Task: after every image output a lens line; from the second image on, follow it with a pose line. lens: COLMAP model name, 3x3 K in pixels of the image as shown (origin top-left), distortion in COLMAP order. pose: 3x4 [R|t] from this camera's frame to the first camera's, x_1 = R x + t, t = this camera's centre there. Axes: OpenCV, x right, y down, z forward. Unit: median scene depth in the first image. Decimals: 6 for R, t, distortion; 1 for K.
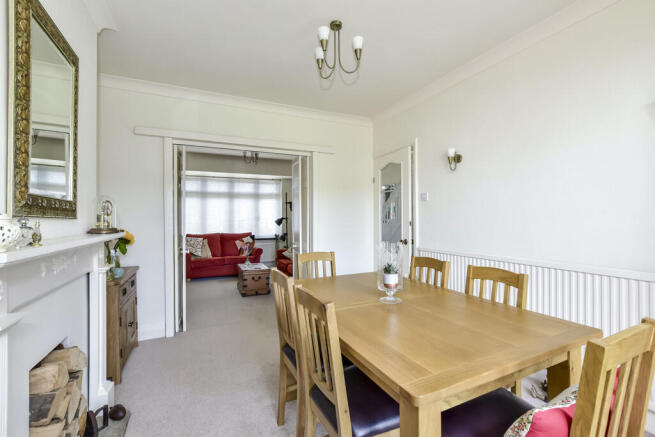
lens RADIAL K [[286.9, 0, 327.0], [0, 286.9, 215.0], [0, 0, 1]] dist [-0.008228, 0.002013]
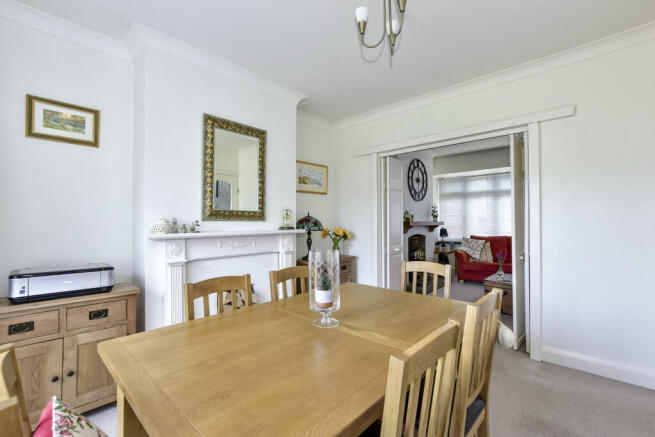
lens RADIAL K [[286.9, 0, 327.8], [0, 286.9, 217.4], [0, 0, 1]] dist [-0.008228, 0.002013]
pose [[0.377295, -0.000231, -0.926093, 0.237955], [0.008668, 0.999957, 0.003282, -0.002807], [0.926052, -0.009266, 0.377281, 0.171383]]
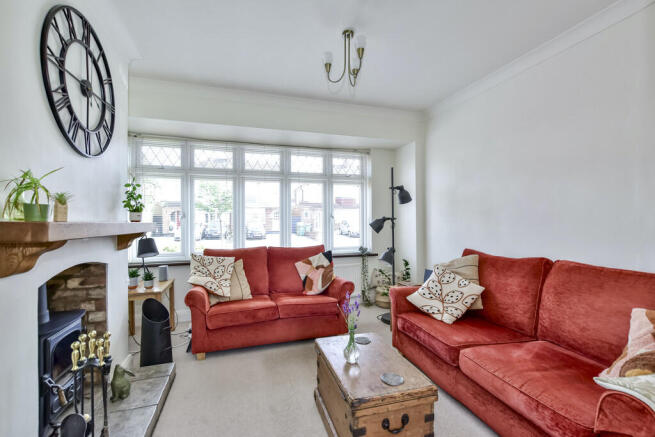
lens RADIAL K [[286.9, 0, 321.4], [0, 286.9, 216.0], [0, 0, 1]] dist [-0.008228, 0.002013]
pose [[0.988982, 0.001788, -0.148024, -0.207837], [-0.001930, 0.999998, -0.000815, 0.008436], [0.148022, 0.001092, 0.988983, 0.524405]]
